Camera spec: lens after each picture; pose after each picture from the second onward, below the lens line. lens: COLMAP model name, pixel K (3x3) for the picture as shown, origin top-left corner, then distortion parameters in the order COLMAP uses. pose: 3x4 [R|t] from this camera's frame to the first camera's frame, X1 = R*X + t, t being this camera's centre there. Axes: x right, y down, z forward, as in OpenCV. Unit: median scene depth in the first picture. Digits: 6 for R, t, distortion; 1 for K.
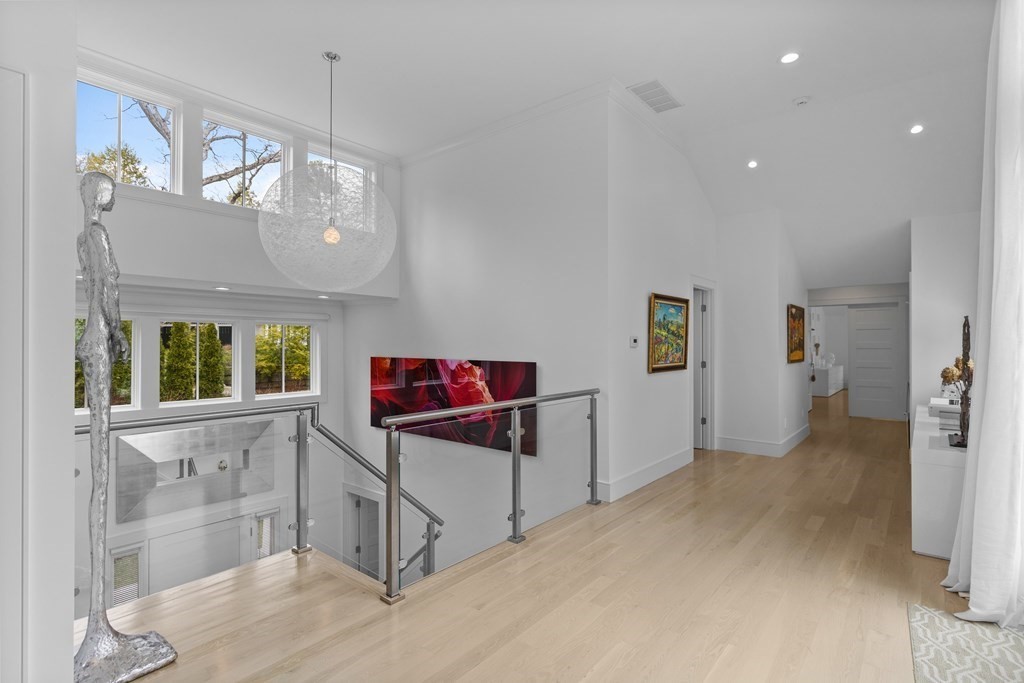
lens RADIAL K [[509.4, 0, 511.2], [0, 509.4, 341.3], [0, 0, 1]] dist [-0.000783, -0.000397]
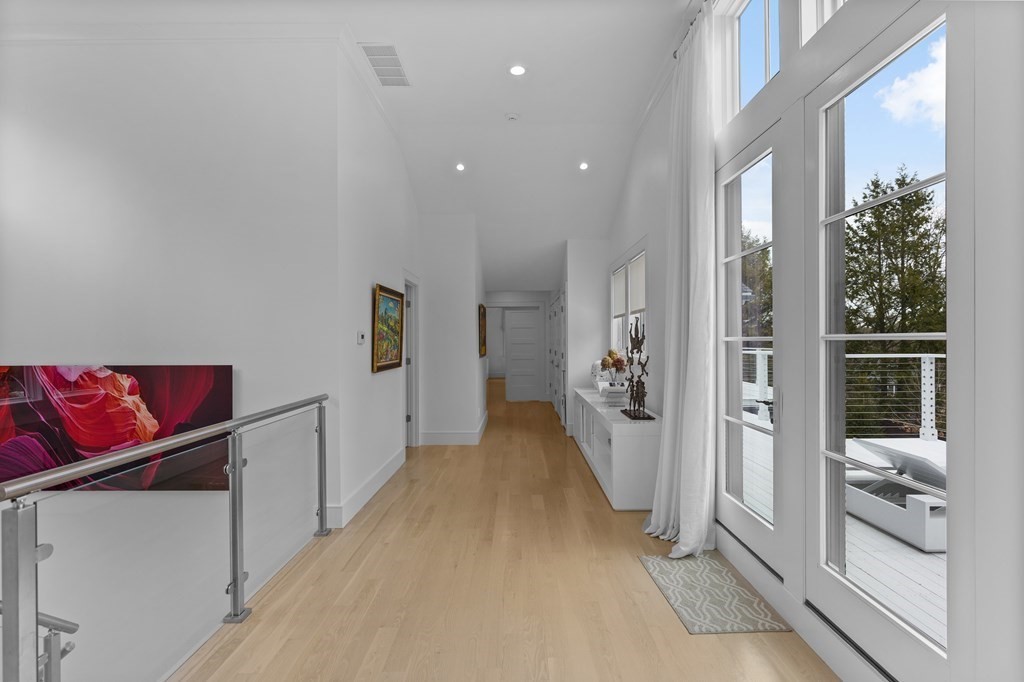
lens RADIAL K [[494.2, 0, 514.9], [0, 494.2, 341.4], [0, 0, 1]] dist [-0.000047, 0.000481]
pose [[0.765207, -0.005846, 0.643758, -0.110689], [0.002469, 0.999978, 0.006146, 0.002792], [-0.643779, -0.003114, 0.765205, 0.187486]]
